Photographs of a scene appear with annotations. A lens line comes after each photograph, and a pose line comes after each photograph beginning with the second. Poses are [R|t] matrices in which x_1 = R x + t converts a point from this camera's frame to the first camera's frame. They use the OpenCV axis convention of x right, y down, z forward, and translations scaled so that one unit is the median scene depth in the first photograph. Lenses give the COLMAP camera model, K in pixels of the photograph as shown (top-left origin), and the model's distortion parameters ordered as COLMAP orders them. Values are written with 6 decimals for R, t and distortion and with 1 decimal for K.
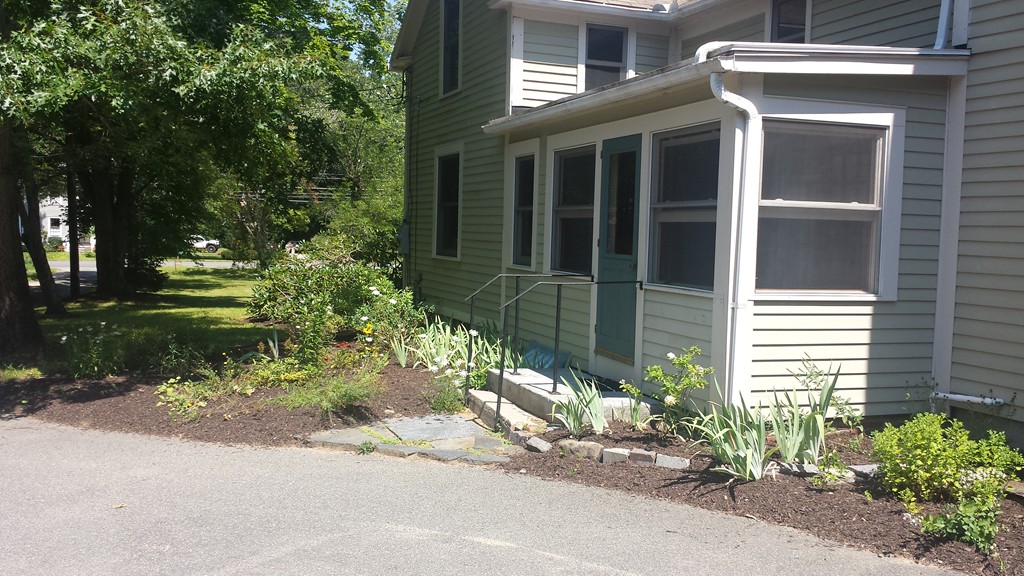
lens RADIAL K [[934.6, 0, 512.0], [0, 934.6, 288.0], [0, 0, 1]] dist [0.134209, -0.350253]
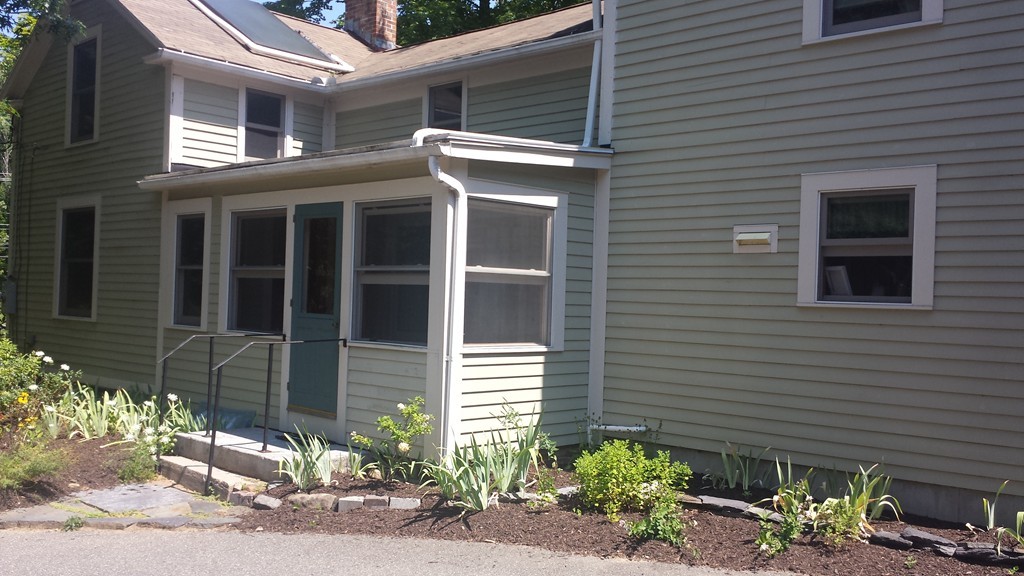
lens RADIAL K [[934.6, 0, 512.0], [0, 934.6, 288.0], [0, 0, 1]] dist [0.134209, -0.350253]
pose [[0.898675, 0.002646, 0.438608, -0.179579], [0.023339, 0.998277, -0.053842, -0.003649], [-0.437994, 0.058623, 0.897064, -0.050604]]
